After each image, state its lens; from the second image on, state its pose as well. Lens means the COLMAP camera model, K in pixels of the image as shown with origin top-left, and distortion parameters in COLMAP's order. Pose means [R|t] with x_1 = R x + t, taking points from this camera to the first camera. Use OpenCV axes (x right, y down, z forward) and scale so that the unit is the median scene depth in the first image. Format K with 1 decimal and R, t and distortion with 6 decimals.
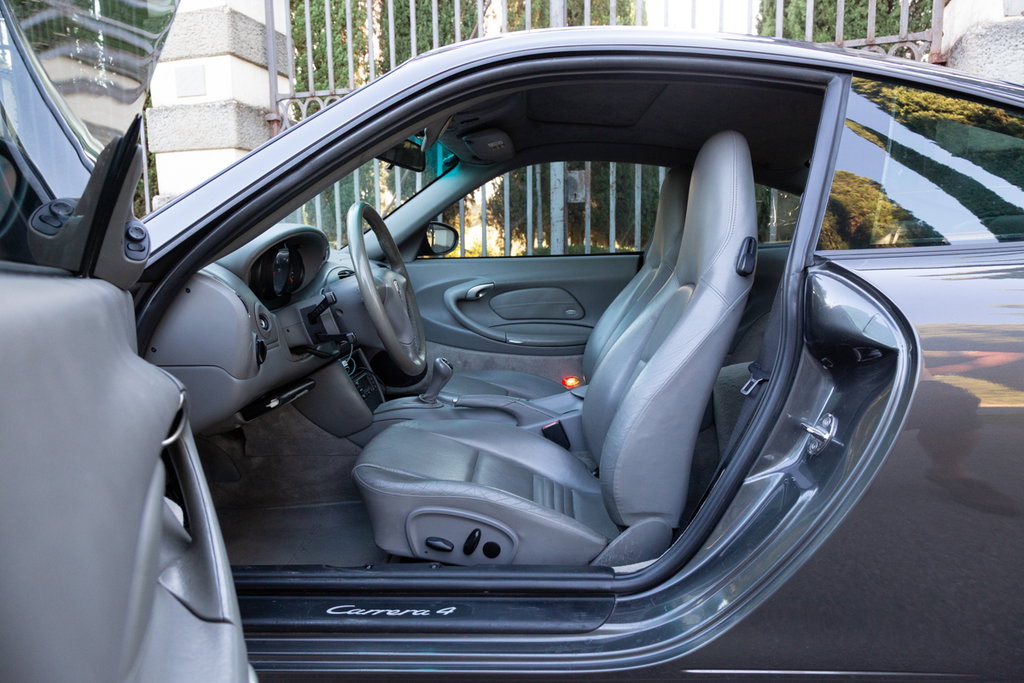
lens RADIAL K [[714.6, 0, 513.0], [0, 714.6, 344.9], [0, 0, 1]] dist [0.027738, 0.004033]
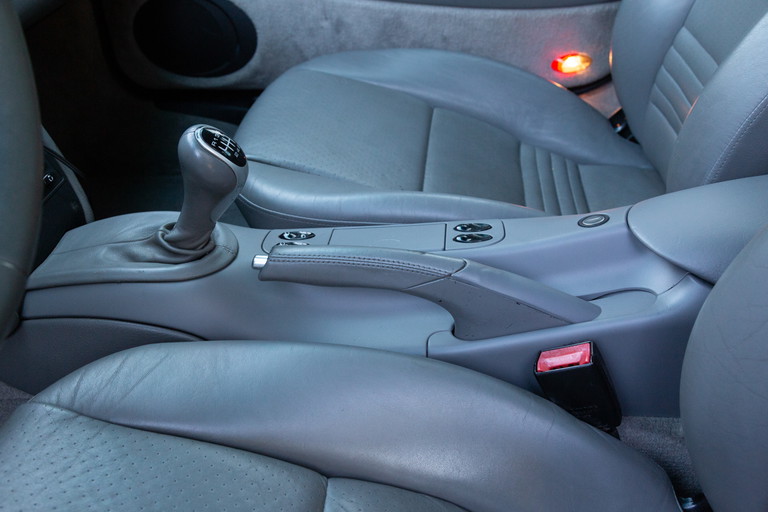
lens RADIAL K [[799.2, 0, 379.6], [0, 799.2, 257.8], [0, 0, 1]] dist [0.034861, 0.000000]
pose [[0.997353, 0.010248, -0.071982, -0.004431], [0.020883, 0.907925, 0.418612, -0.076740], [0.069644, -0.419007, 0.905308, 0.695430]]
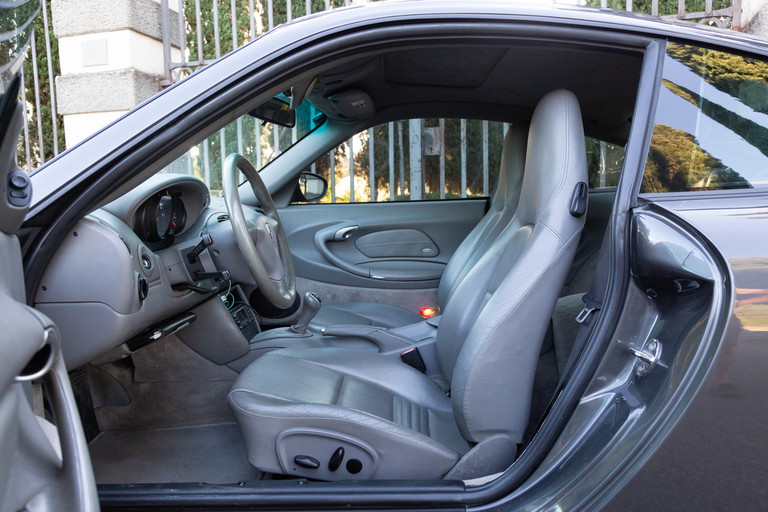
lens RADIAL K [[622.3, 0, 391.7], [0, 622.3, 263.1], [0, 0, 1]] dist [0.014632, -0.004177]
pose [[0.999787, -0.009931, 0.018066, 0.009978], [0.010408, 0.999595, -0.026496, -0.000465], [-0.017796, 0.026678, 0.999486, 0.022247]]
